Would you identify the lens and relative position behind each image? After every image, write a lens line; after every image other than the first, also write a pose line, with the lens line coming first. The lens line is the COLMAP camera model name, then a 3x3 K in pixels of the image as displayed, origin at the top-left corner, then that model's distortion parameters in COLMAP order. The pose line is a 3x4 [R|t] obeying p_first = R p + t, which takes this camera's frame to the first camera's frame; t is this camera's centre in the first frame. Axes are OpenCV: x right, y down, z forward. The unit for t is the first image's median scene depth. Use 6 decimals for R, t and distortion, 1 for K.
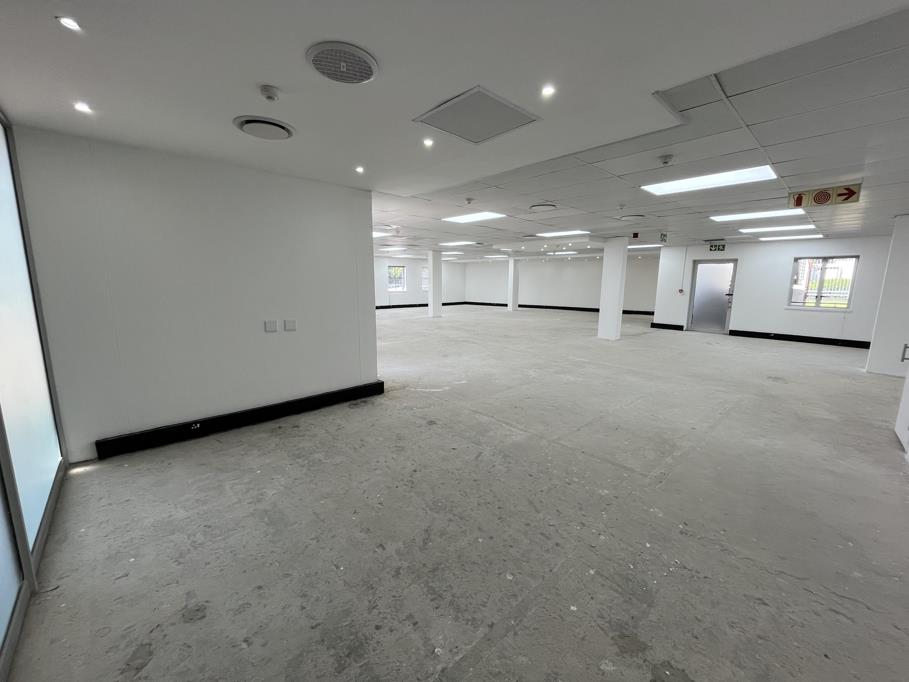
lens RADIAL K [[356.6, 0, 446.6], [0, 356.6, 338.8], [0, 0, 1]] dist [0.000980, 0.000067]
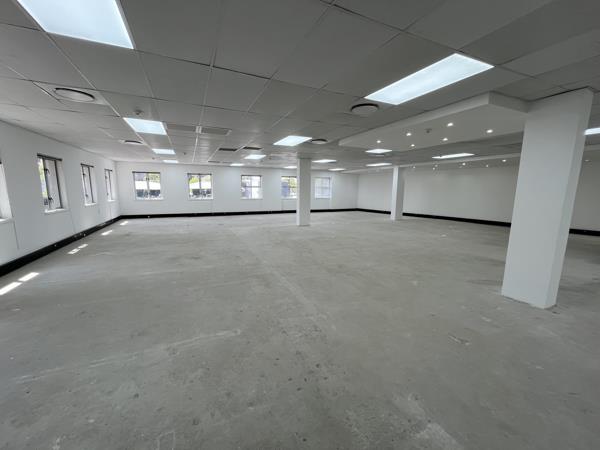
lens RADIAL K [[235.4, 0, 294.8], [0, 235.4, 223.6], [0, 0, 1]] dist [0.000980, 0.000067]
pose [[0.951218, 0.041866, -0.305665, 0.123035], [-0.048455, 0.998727, -0.014000, -0.045403], [0.304690, 0.028128, 0.952036, 0.301110]]
